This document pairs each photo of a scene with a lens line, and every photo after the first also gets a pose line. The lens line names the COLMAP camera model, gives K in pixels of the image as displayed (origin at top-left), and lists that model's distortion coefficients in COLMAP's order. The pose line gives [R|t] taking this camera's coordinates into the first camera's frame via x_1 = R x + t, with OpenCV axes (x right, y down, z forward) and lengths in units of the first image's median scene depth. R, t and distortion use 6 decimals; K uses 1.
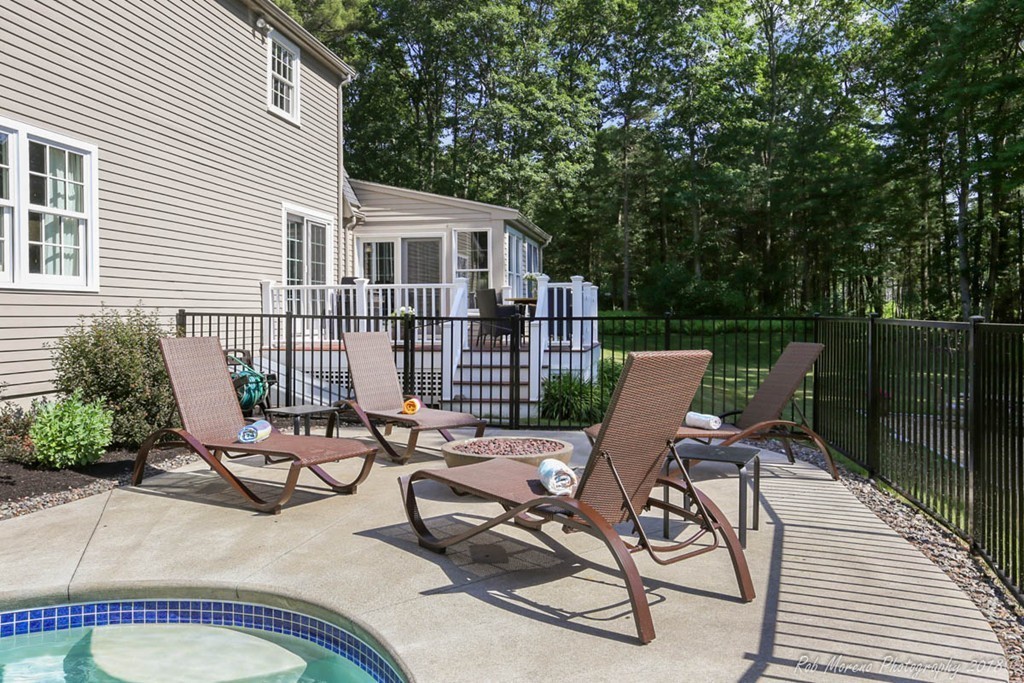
lens RADIAL K [[737.5, 0, 511.9], [0, 737.5, 324.8], [0, 0, 1]] dist [-0.001073, 0.000222]
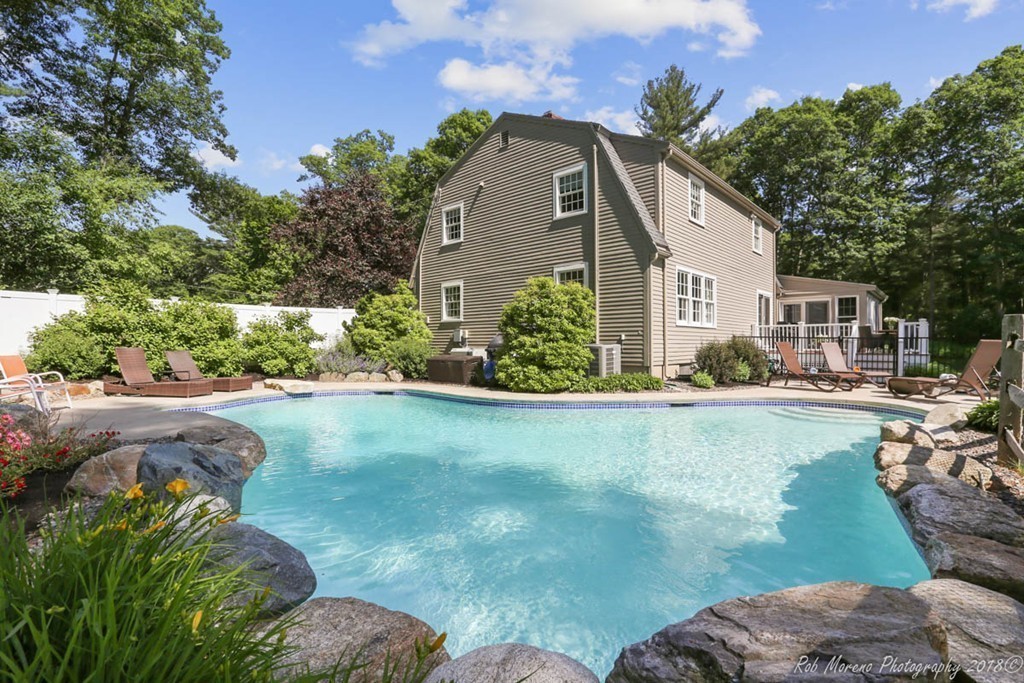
lens RADIAL K [[465.7, 0, 535.4], [0, 465.7, 343.8], [0, 0, 1]] dist [0.000748, 0.000505]
pose [[0.859028, 0.007679, -0.511872, -0.048569], [-0.016513, 0.999783, -0.012715, 0.010333], [0.511663, 0.019375, 0.858968, -0.185353]]
